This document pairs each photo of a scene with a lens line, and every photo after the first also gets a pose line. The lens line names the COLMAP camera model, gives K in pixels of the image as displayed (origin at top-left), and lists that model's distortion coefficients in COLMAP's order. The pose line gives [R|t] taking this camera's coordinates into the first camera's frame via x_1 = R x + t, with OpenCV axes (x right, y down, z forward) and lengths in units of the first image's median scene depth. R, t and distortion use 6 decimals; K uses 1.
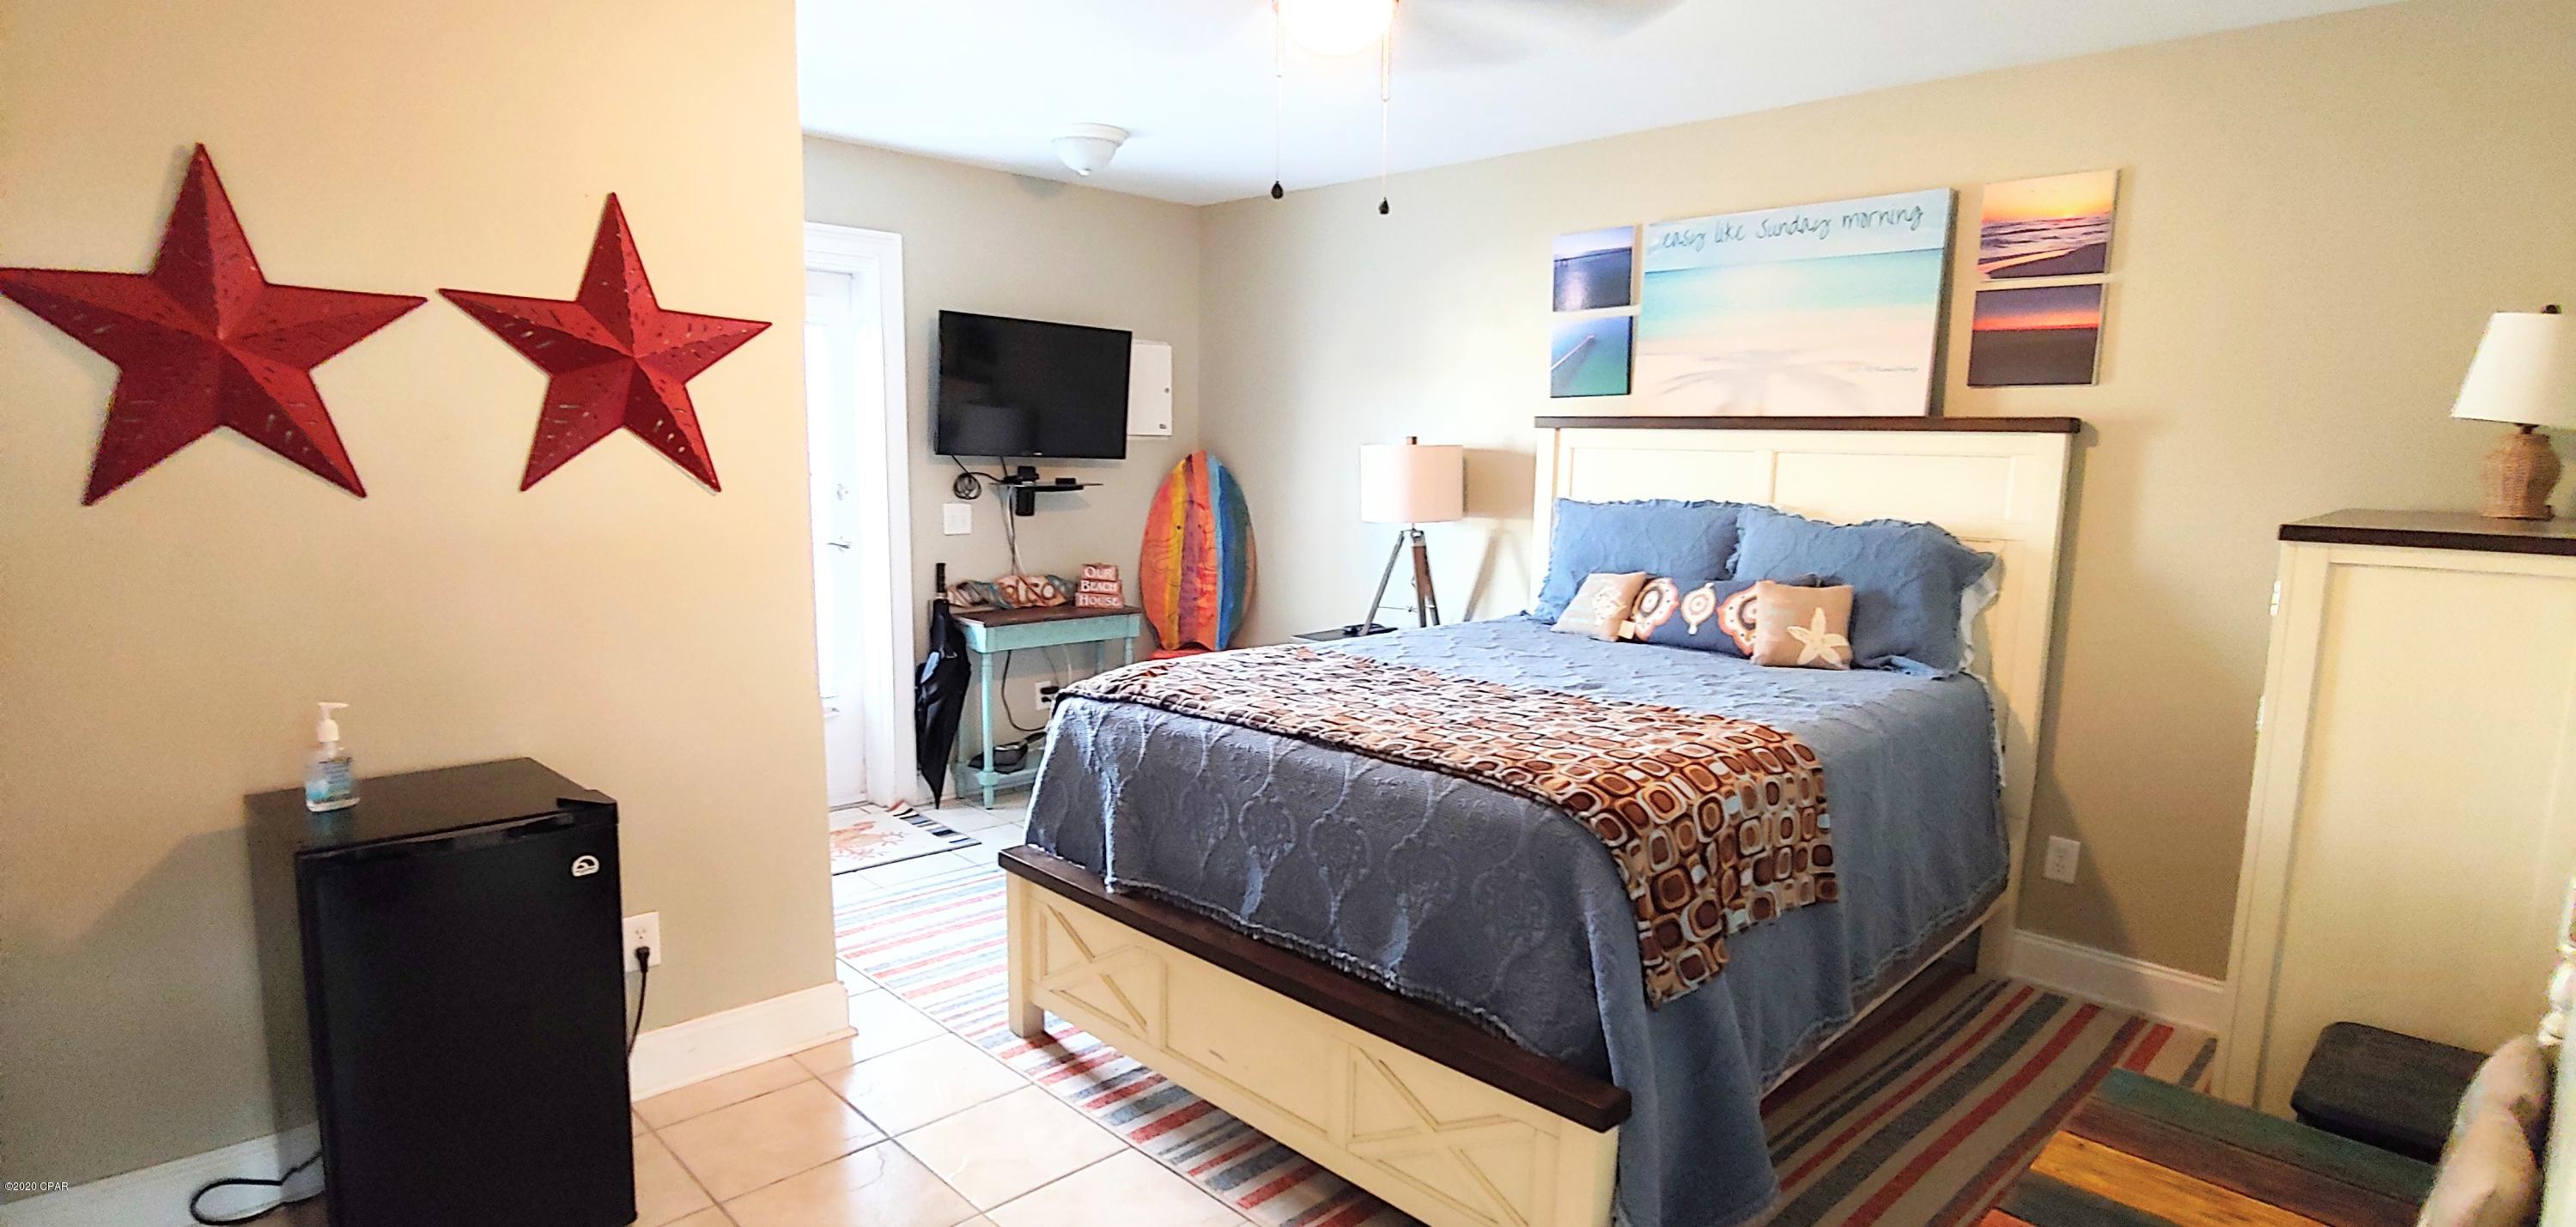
lens RADIAL K [[1293.2, 0, 1281.9], [0, 1293.2, 625.3], [0, 0, 1]] dist [-0.016342, -0.001624]
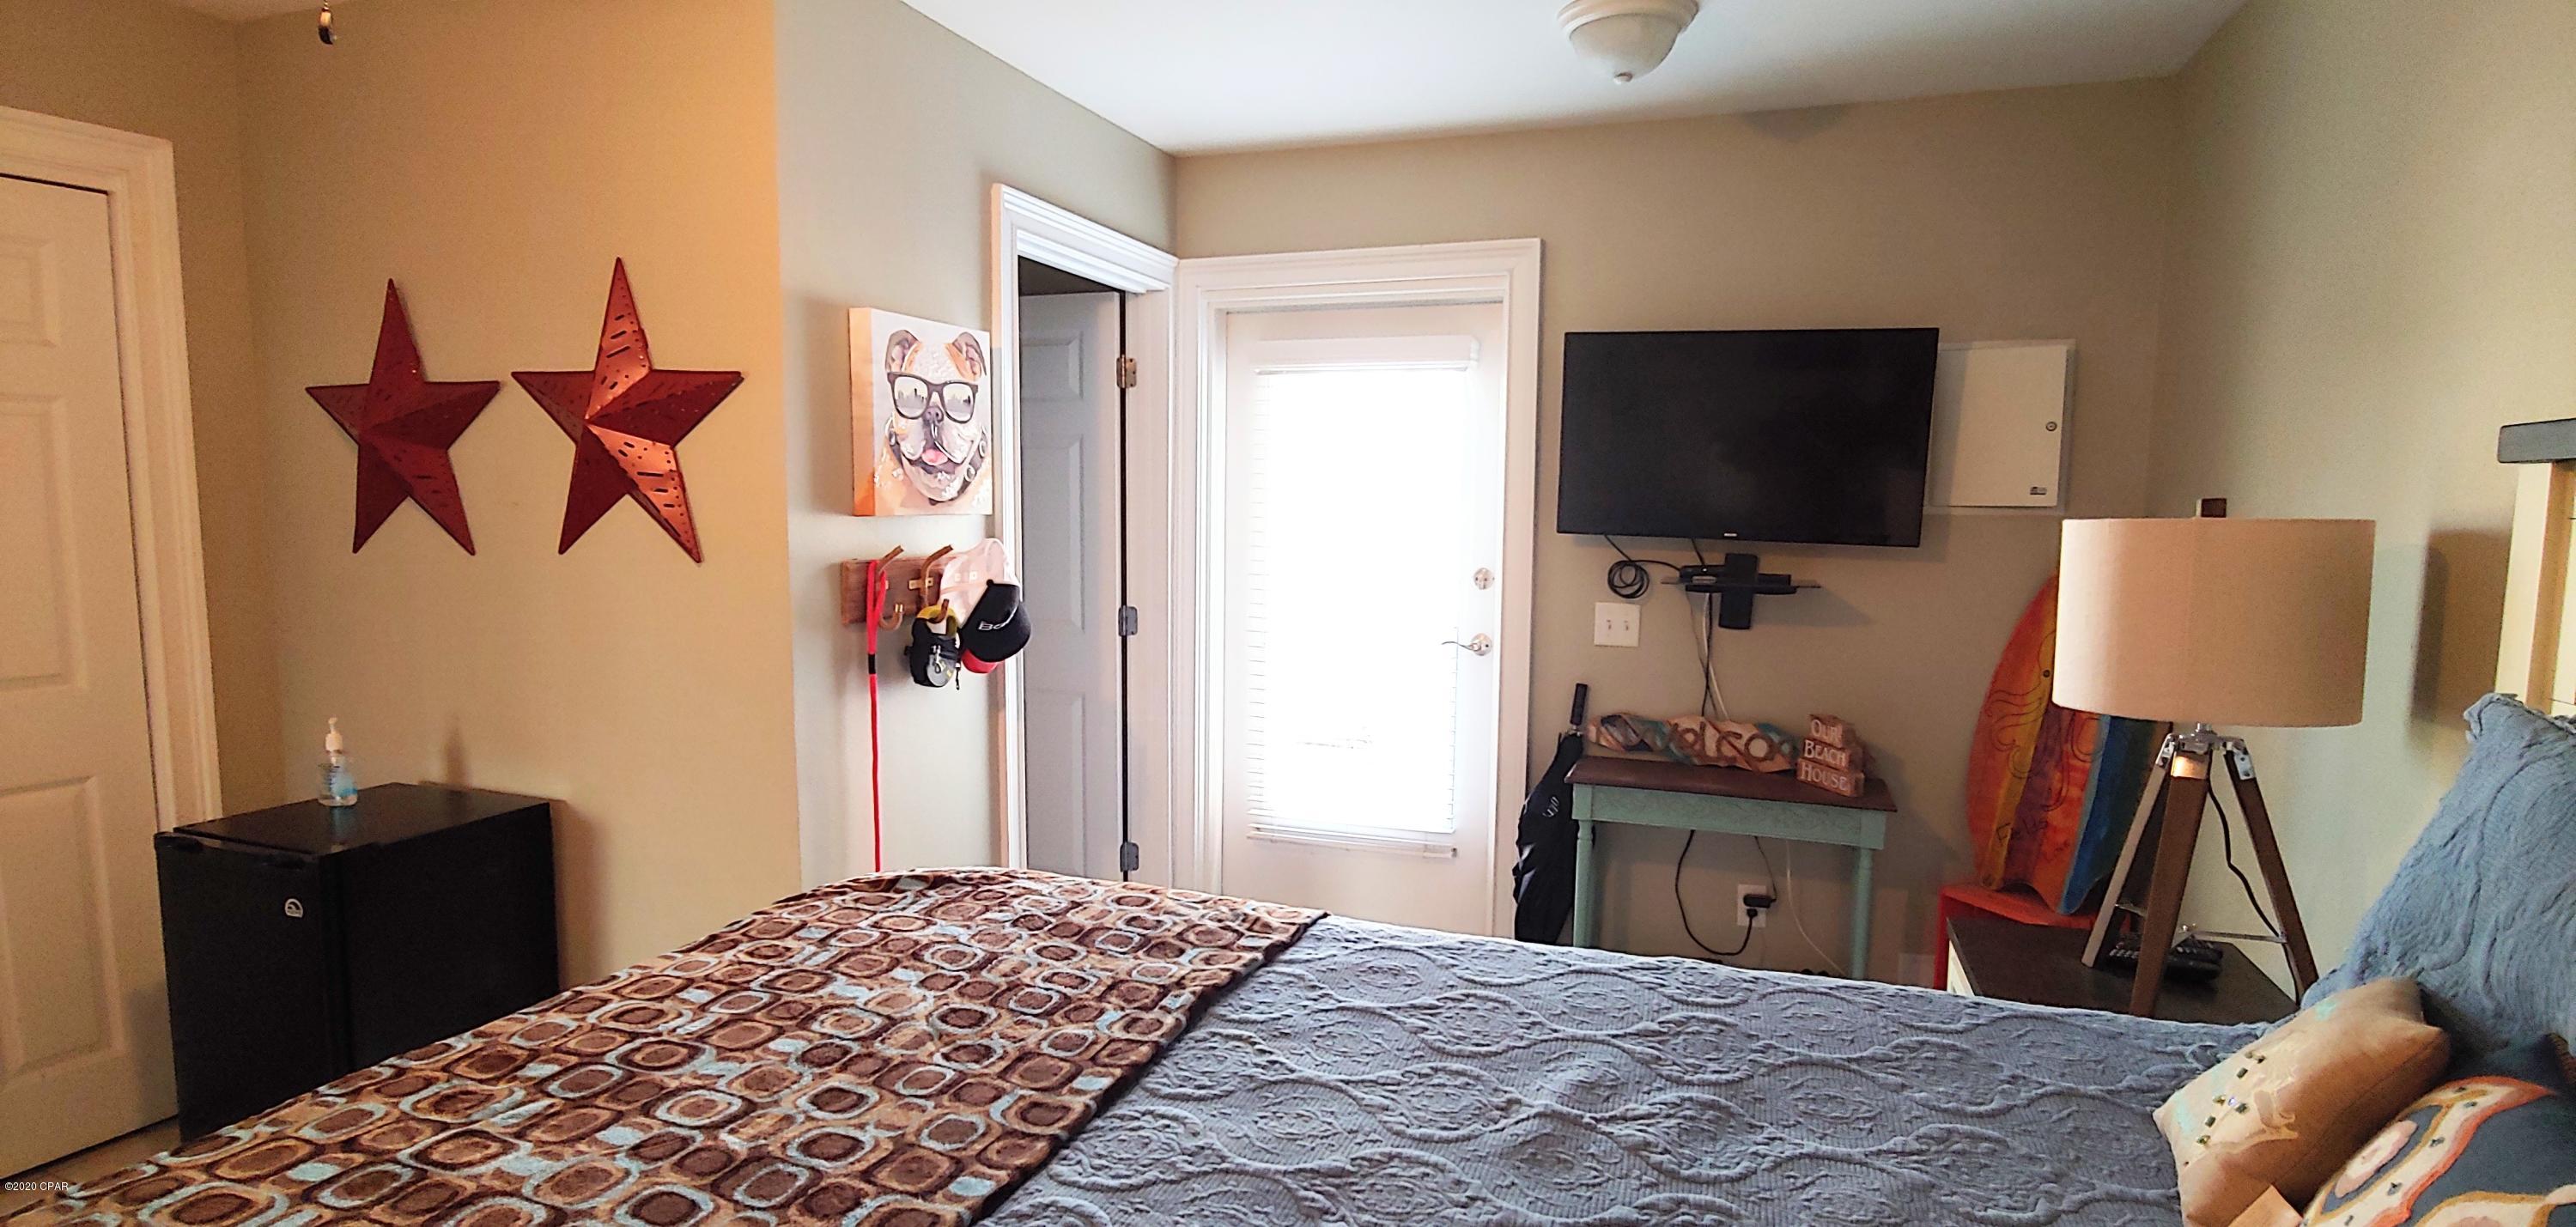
lens RADIAL K [[1293.2, 0, 1280.0], [0, 1293.2, 636.0], [0, 0, 1]] dist [-0.016342, -0.001624]
pose [[0.424497, 0.081654, -0.901740, 0.475466], [-0.131991, 0.990867, 0.027590, -0.110380], [0.895757, 0.107309, 0.431397, 0.821284]]
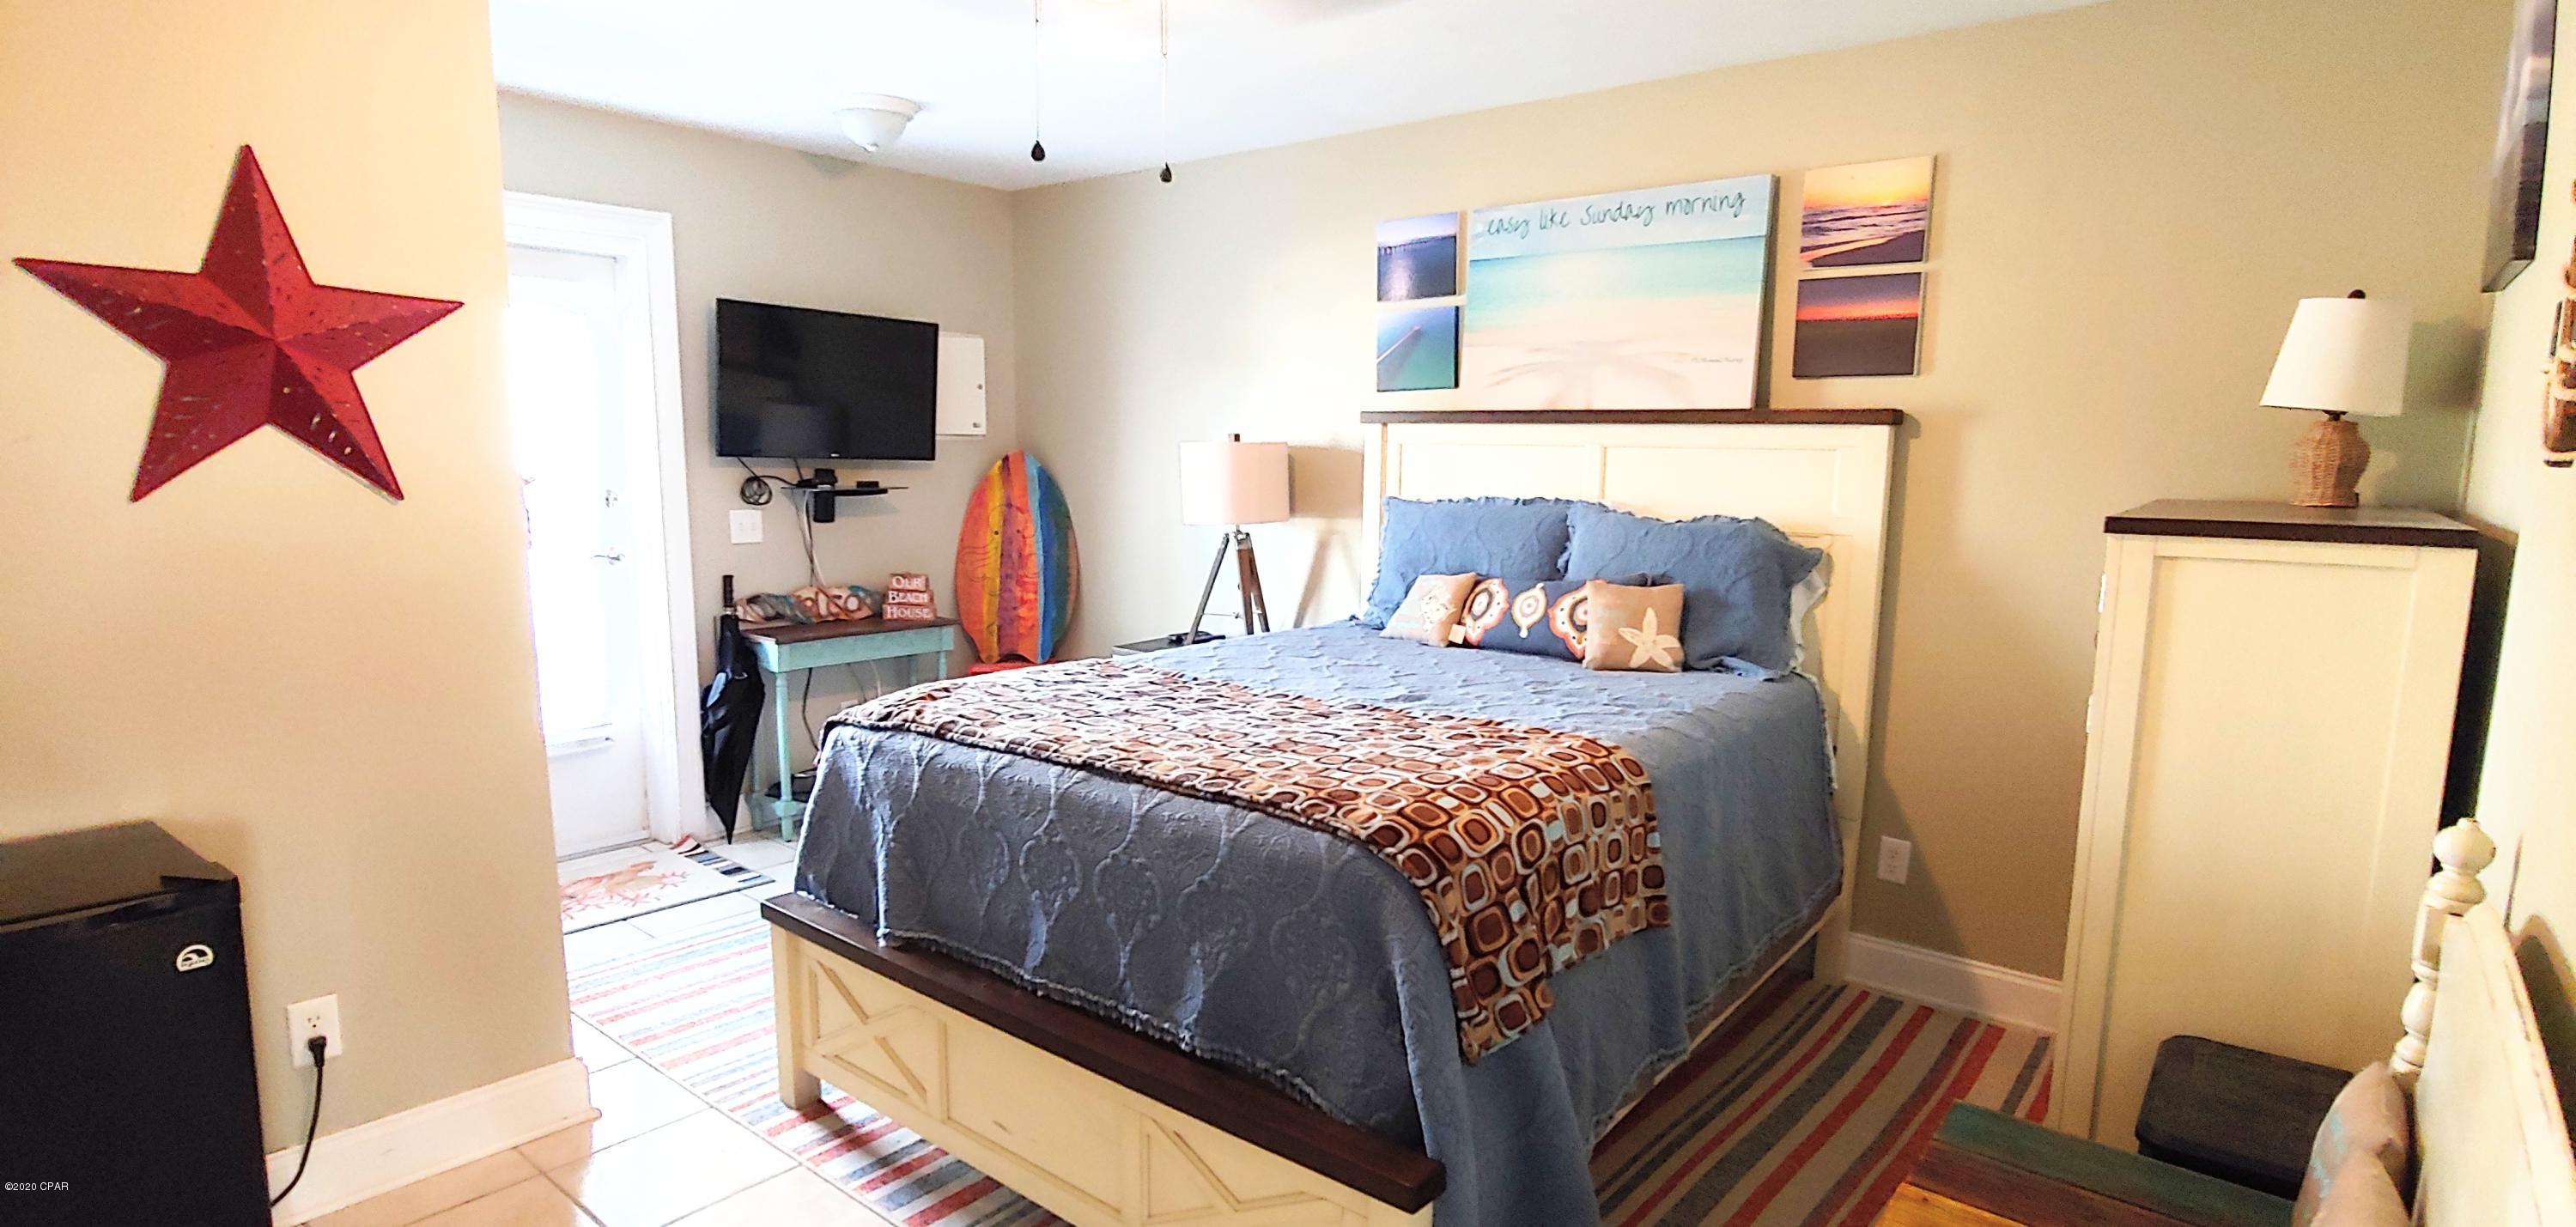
lens RADIAL K [[1293.2, 0, 1283.1], [0, 1293.2, 628.0], [0, 0, 1]] dist [-0.016342, -0.001624]
pose [[0.993833, -0.020969, 0.108887, 0.041018], [0.020899, 0.999780, 0.001792, -0.006294], [-0.108901, 0.000495, 0.994052, 0.074602]]
